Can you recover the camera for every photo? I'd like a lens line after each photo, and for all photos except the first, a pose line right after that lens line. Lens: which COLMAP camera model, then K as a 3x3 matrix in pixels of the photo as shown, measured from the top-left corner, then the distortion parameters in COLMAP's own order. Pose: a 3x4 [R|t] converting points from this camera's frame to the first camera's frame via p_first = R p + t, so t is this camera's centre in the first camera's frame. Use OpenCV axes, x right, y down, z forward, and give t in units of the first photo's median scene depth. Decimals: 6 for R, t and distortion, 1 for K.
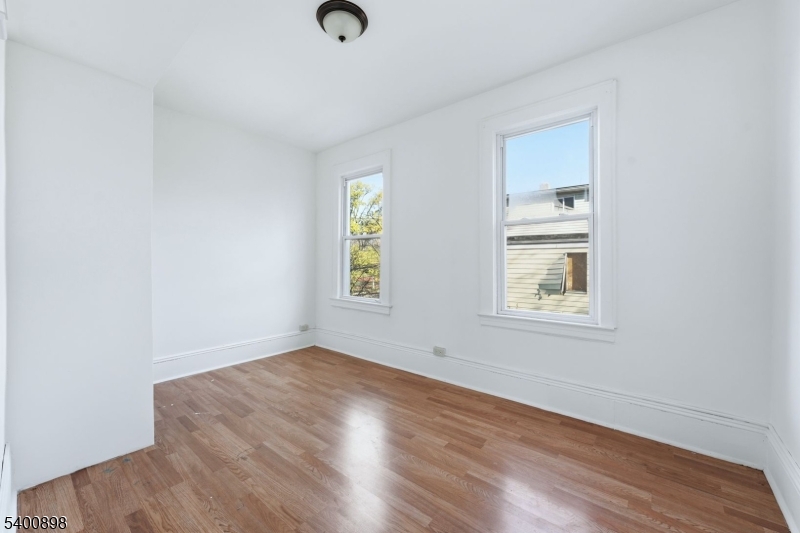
lens RADIAL K [[321.2, 0, 400.8], [0, 321.2, 263.4], [0, 0, 1]] dist [-0.000108, 0.000192]
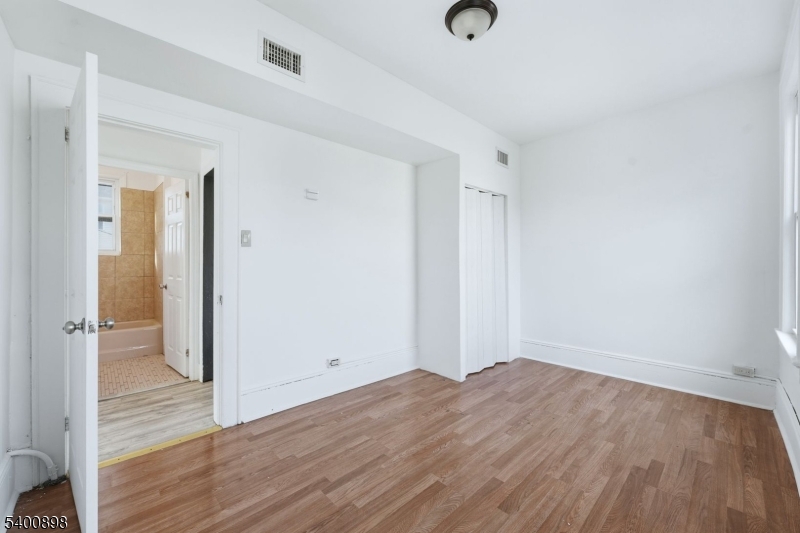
lens RADIAL K [[321.2, 0, 400.8], [0, 321.2, 263.4], [0, 0, 1]] dist [-0.000108, 0.000192]
pose [[-0.111628, -0.004051, -0.993742, 0.640456], [-0.006810, 0.999971, -0.003312, 0.003019], [0.993727, 0.006398, -0.111652, 0.715407]]
